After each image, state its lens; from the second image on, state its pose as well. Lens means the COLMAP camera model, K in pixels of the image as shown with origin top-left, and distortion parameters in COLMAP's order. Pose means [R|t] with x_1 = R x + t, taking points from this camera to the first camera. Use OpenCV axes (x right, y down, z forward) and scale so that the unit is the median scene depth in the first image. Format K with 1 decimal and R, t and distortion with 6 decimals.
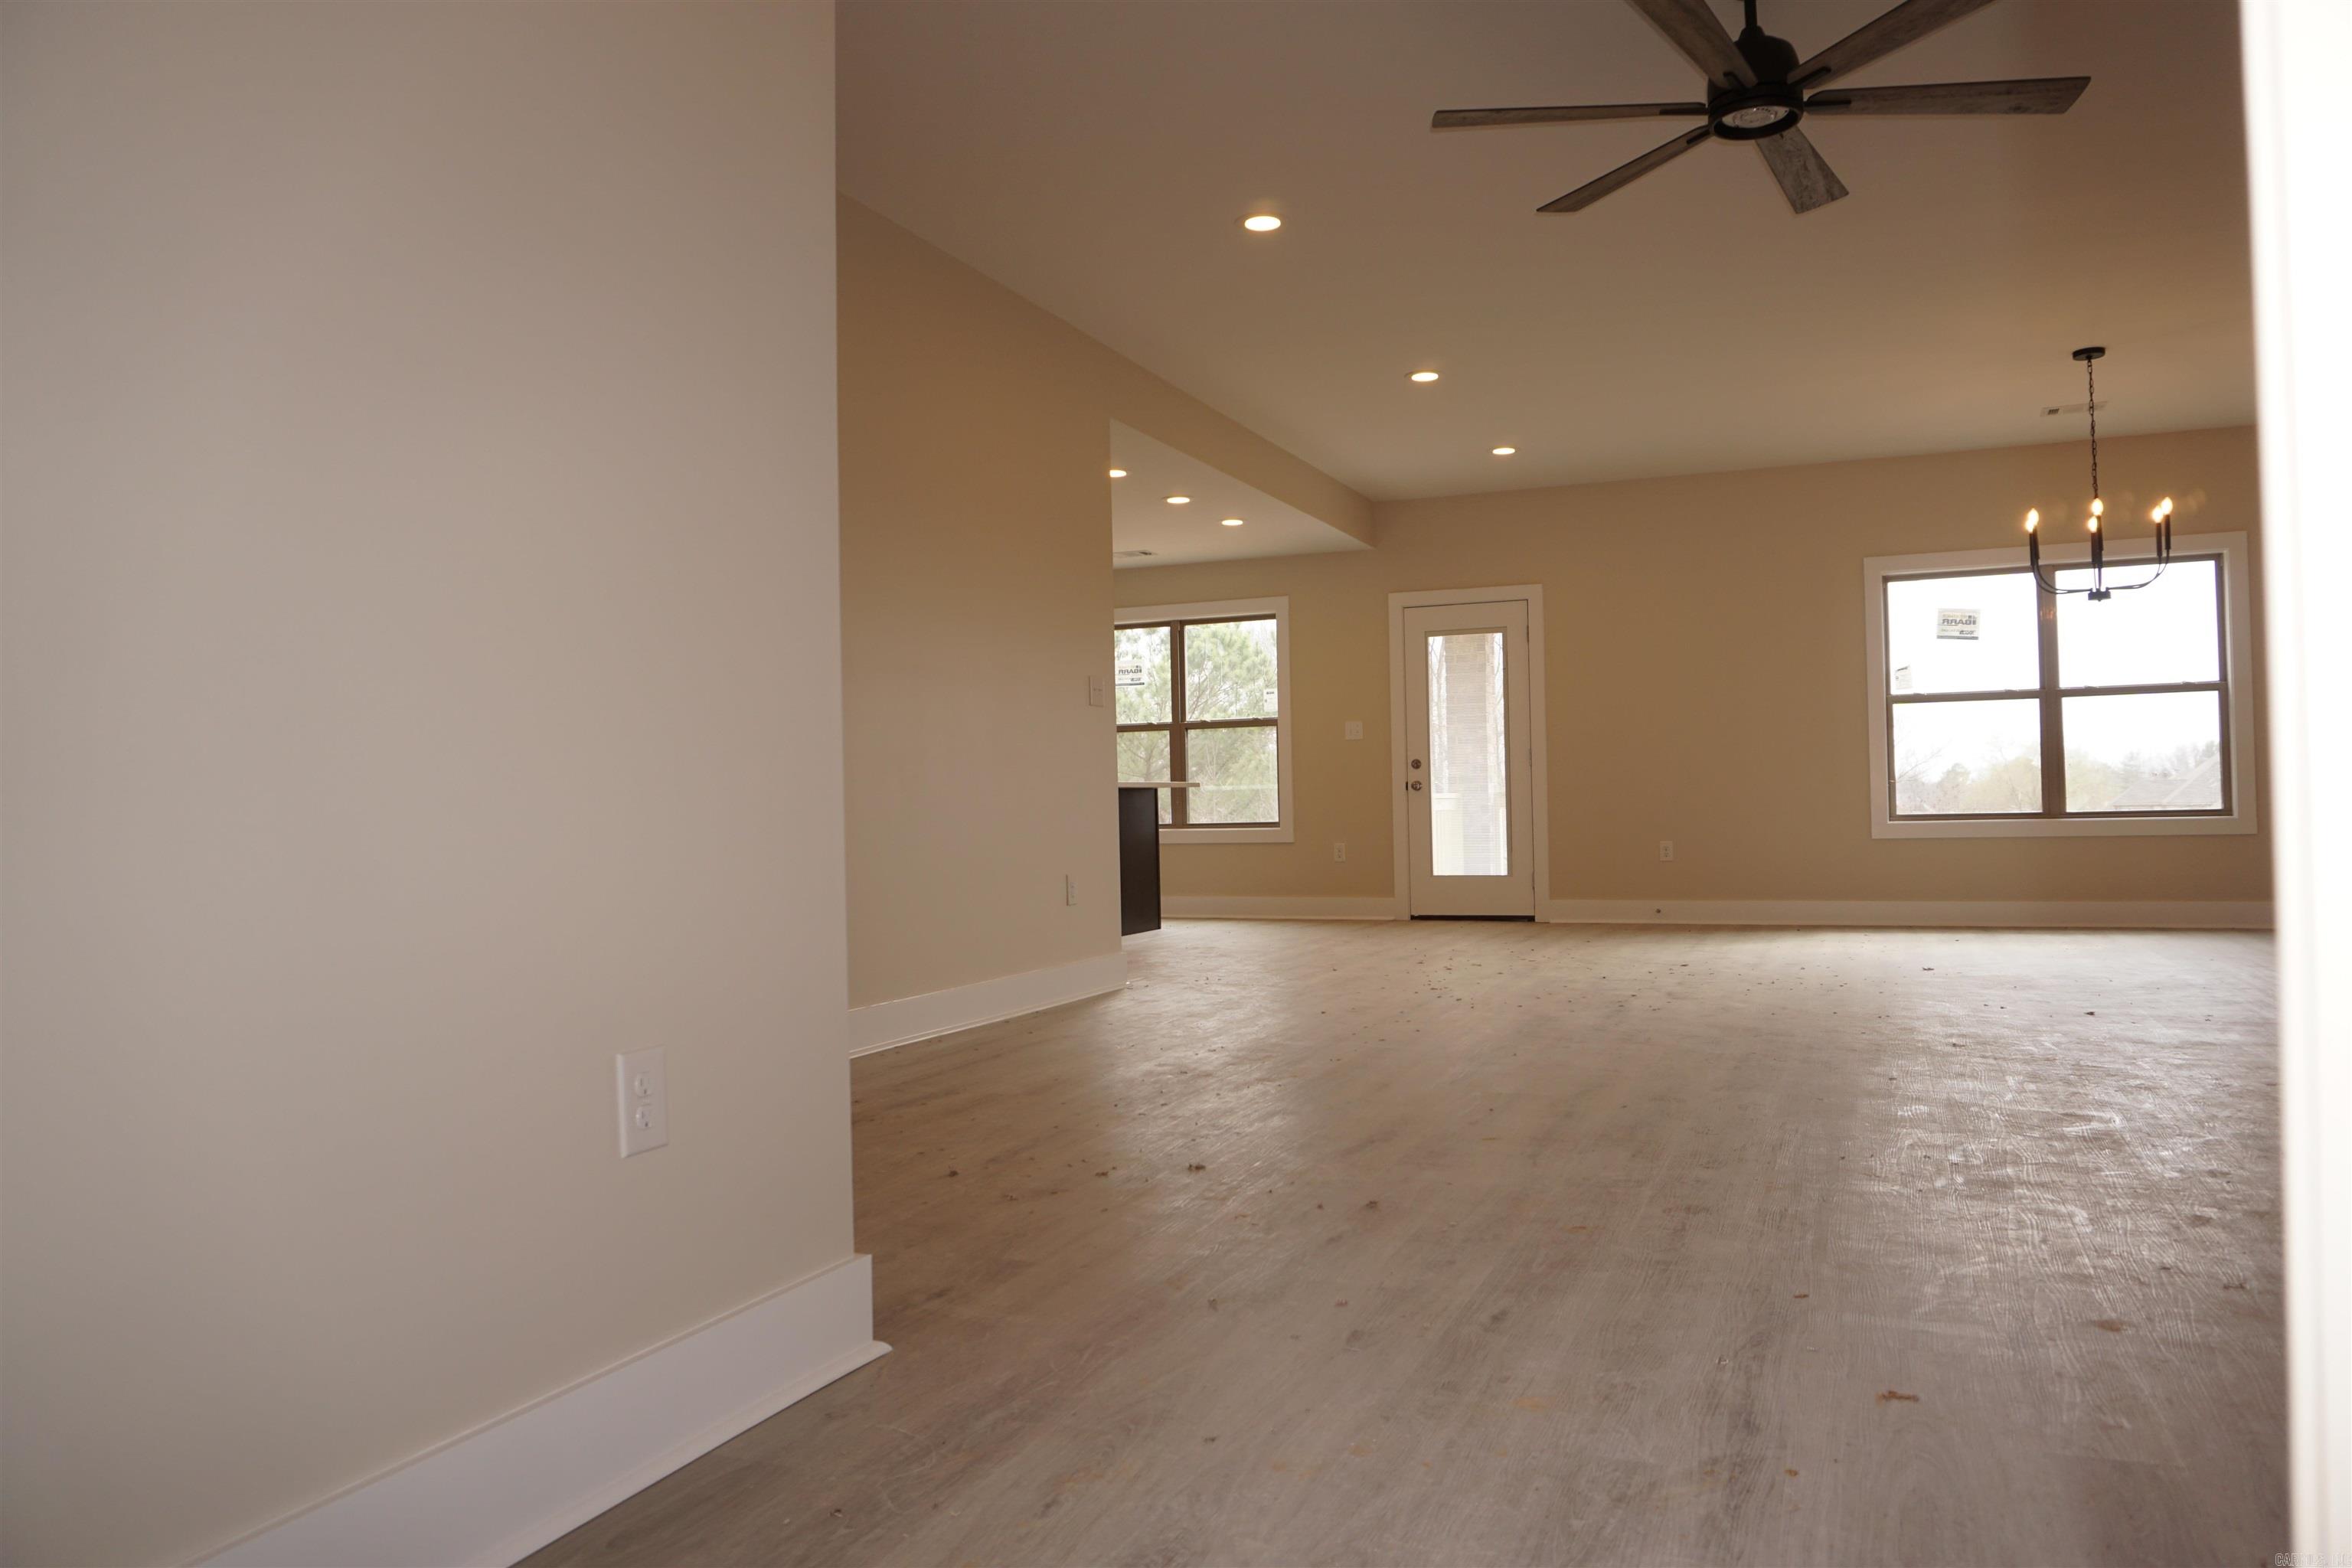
lens RADIAL K [[1583.2, 0, 1196.4], [0, 1583.2, 782.5], [0, 0, 1]] dist [-0.048956, 0.040970]
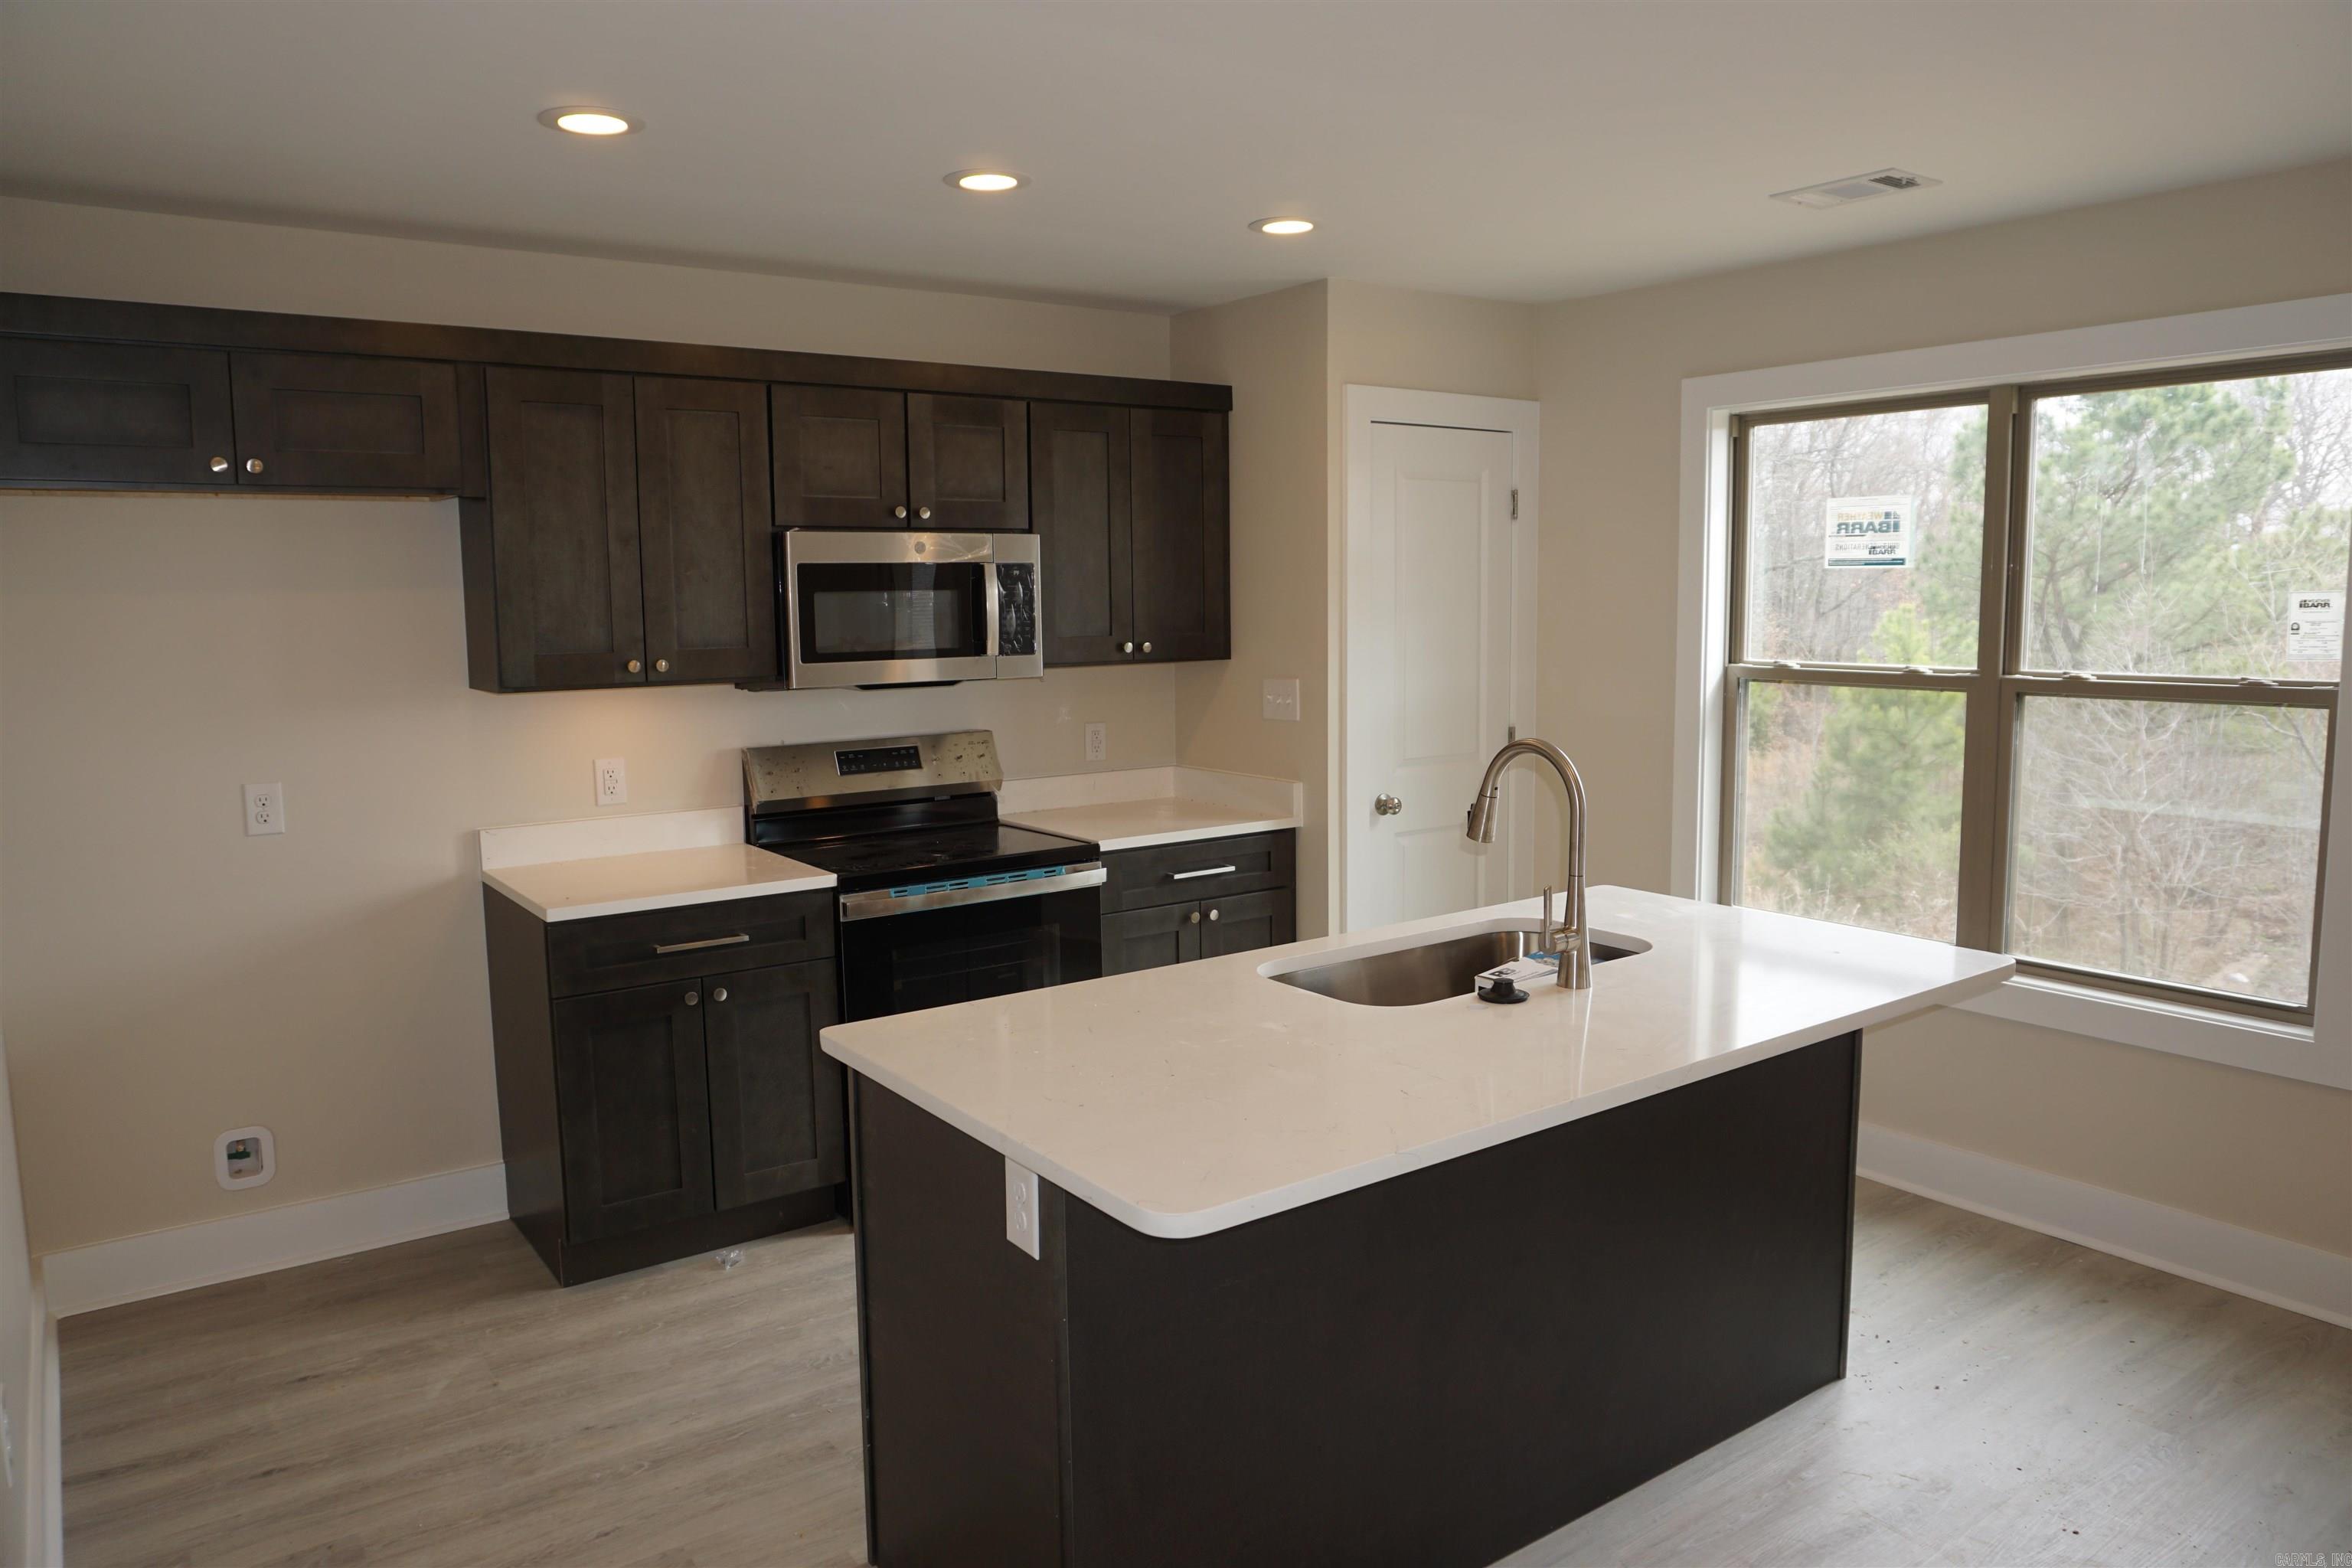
lens RADIAL K [[1599.7, 0, 1170.9], [0, 1599.7, 777.2], [0, 0, 1]] dist [-0.053560, 0.040581]
pose [[0.856745, 0.068839, -0.511126, 0.014332], [0.001675, 0.990675, 0.136234, -0.069153], [0.515738, -0.117574, 0.848640, 0.642225]]
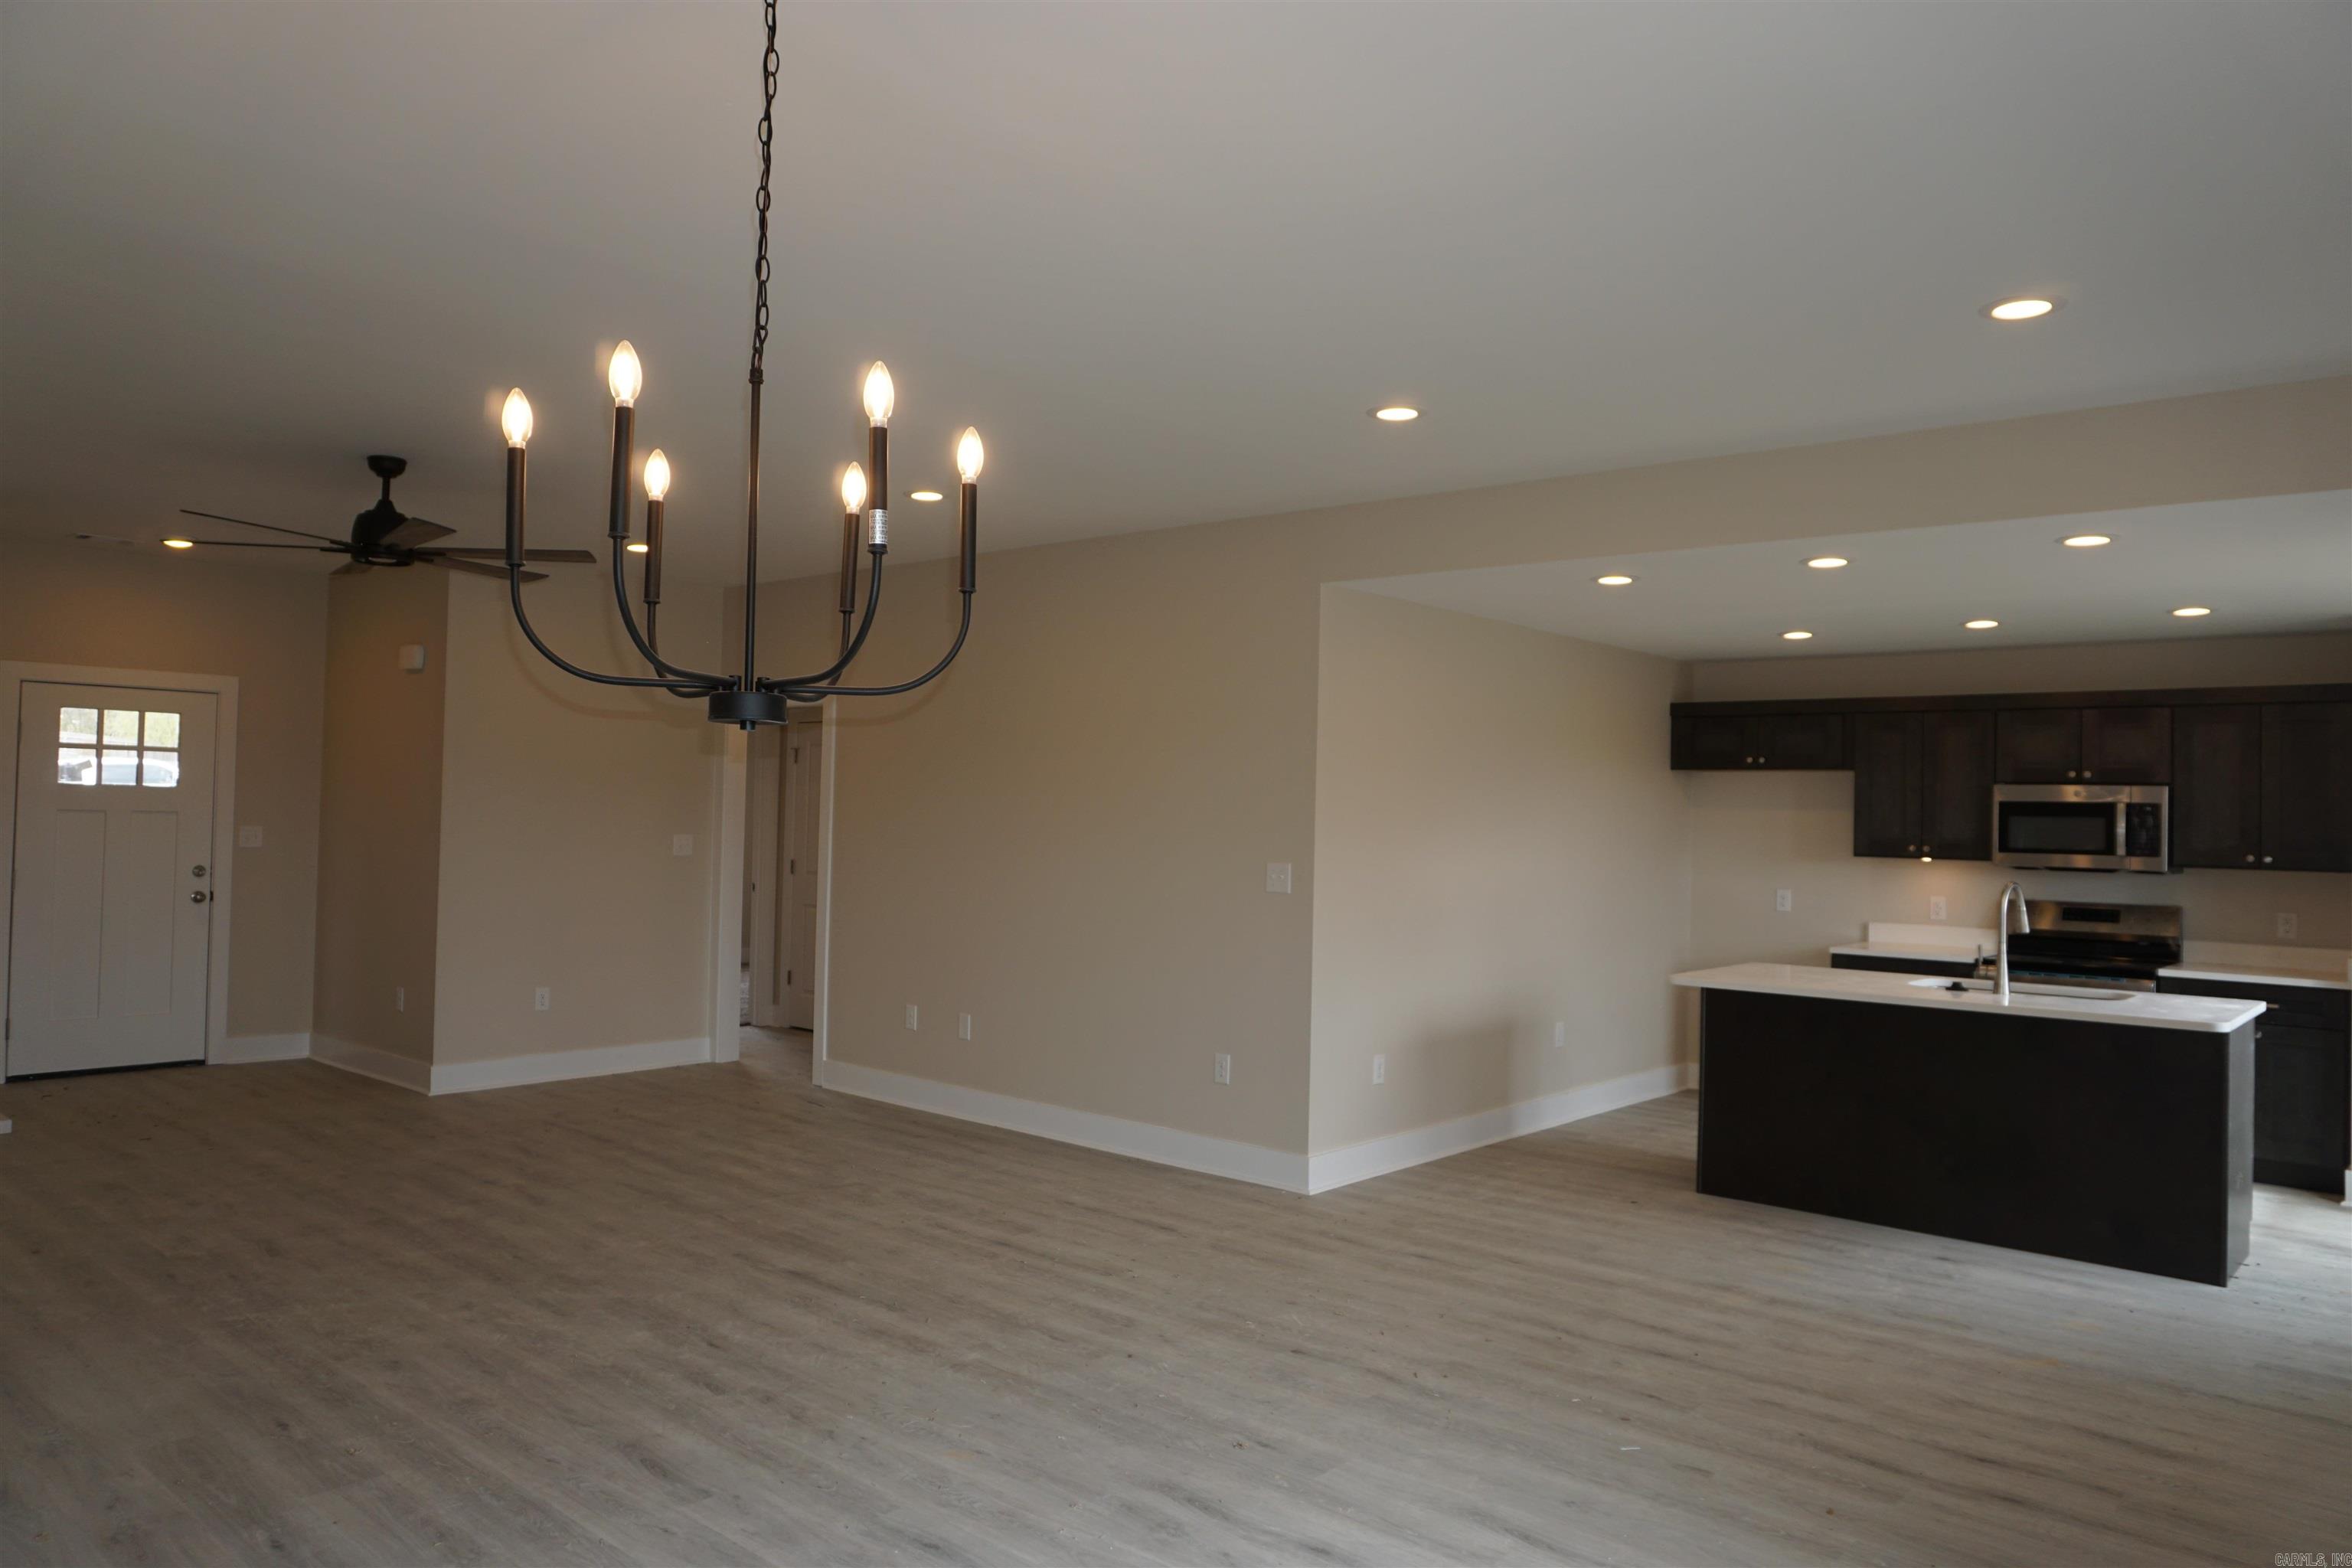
lens RADIAL K [[1572.8, 0, 1176.0], [0, 1572.8, 784.0], [0, 0, 1]] dist [-0.048126, 0.036827]
pose [[-0.307442, -0.007883, -0.951534, 0.559718], [-0.006948, 0.999958, -0.006039, -0.069148], [0.951541, 0.004755, -0.307484, 0.787303]]
